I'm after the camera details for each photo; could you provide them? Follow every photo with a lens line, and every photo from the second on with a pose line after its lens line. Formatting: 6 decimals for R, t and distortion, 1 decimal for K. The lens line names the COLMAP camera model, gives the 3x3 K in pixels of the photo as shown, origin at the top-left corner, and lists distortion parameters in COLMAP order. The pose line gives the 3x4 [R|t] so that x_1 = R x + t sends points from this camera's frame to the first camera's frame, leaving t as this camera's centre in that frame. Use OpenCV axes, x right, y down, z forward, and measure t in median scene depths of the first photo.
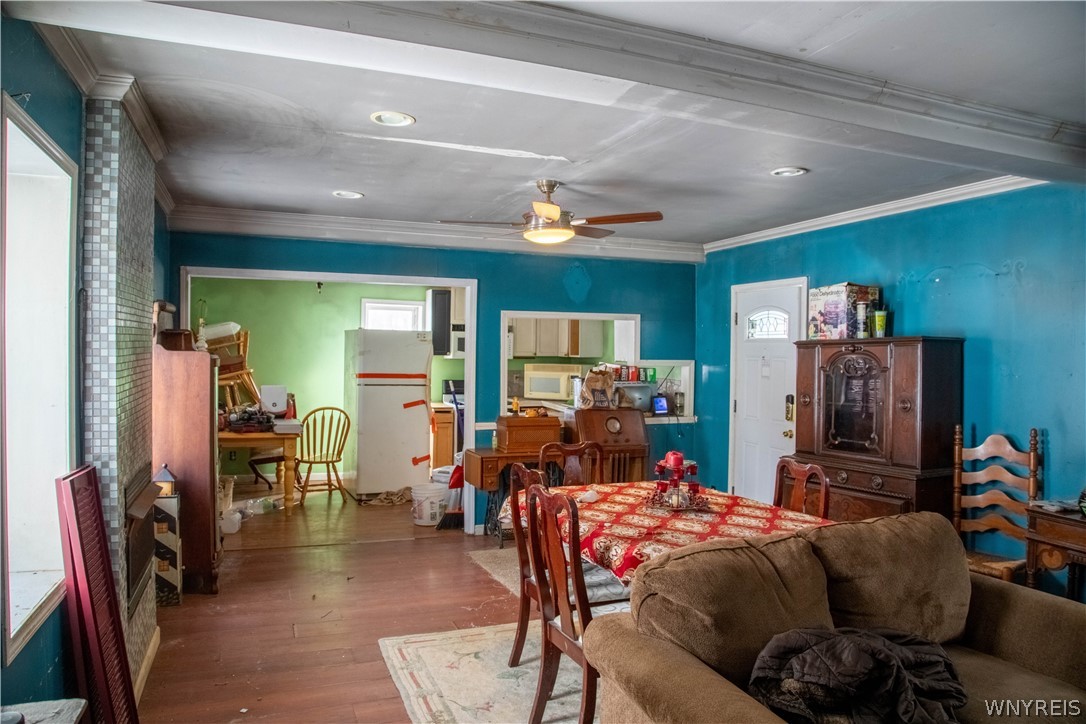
lens RADIAL K [[727.6, 0, 543.0], [0, 727.6, 362.0], [0, 0, 1]] dist [-0.109927, 0.000933]
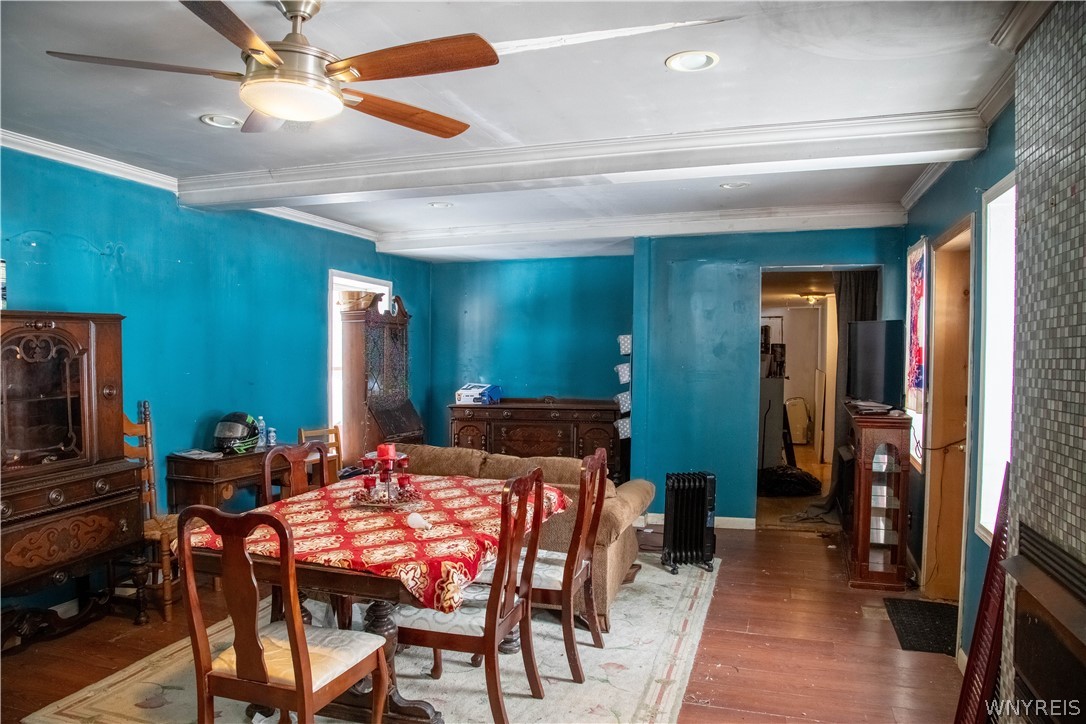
lens RADIAL K [[727.6, 0, 543.0], [0, 727.6, 362.0], [0, 0, 1]] dist [-0.109927, 0.000933]
pose [[-0.778170, -0.029789, 0.627347, -0.459376], [-0.015107, 0.999473, 0.028721, -0.009003], [-0.627872, 0.012872, -0.778210, 1.344698]]
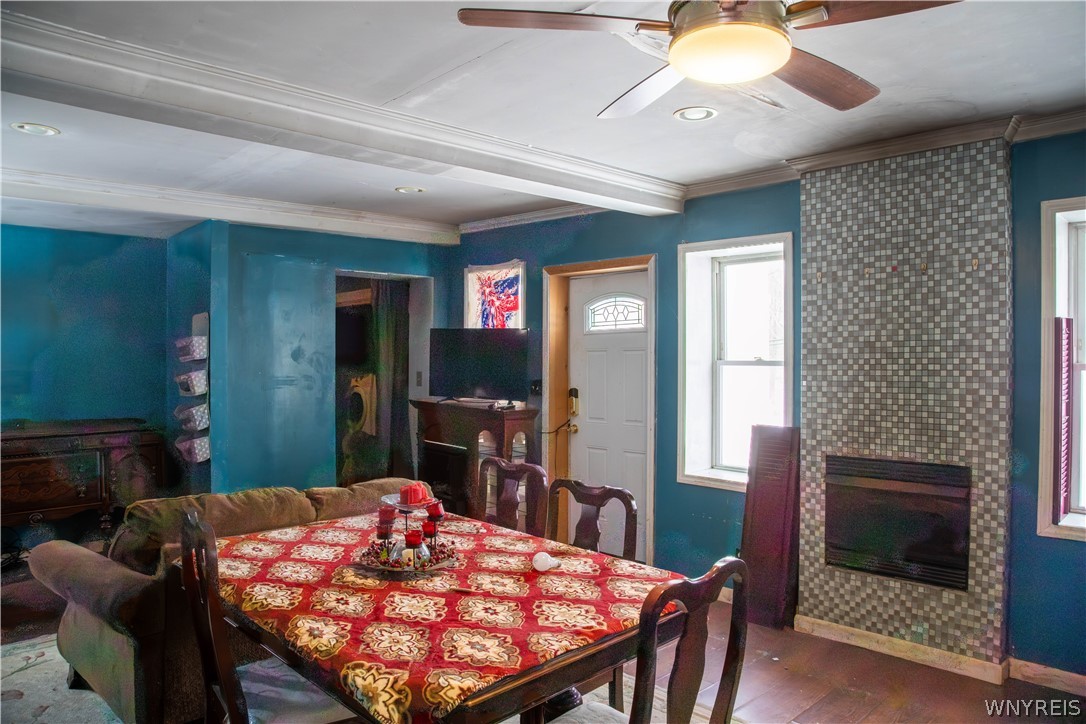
lens RADIAL K [[727.6, 0, 543.0], [0, 727.6, 362.0], [0, 0, 1]] dist [-0.109927, 0.000933]
pose [[-0.918436, -0.014858, -0.395290, 0.304483], [-0.018151, 0.999825, 0.004592, 0.004401], [0.395153, 0.011392, -0.918545, 1.409180]]
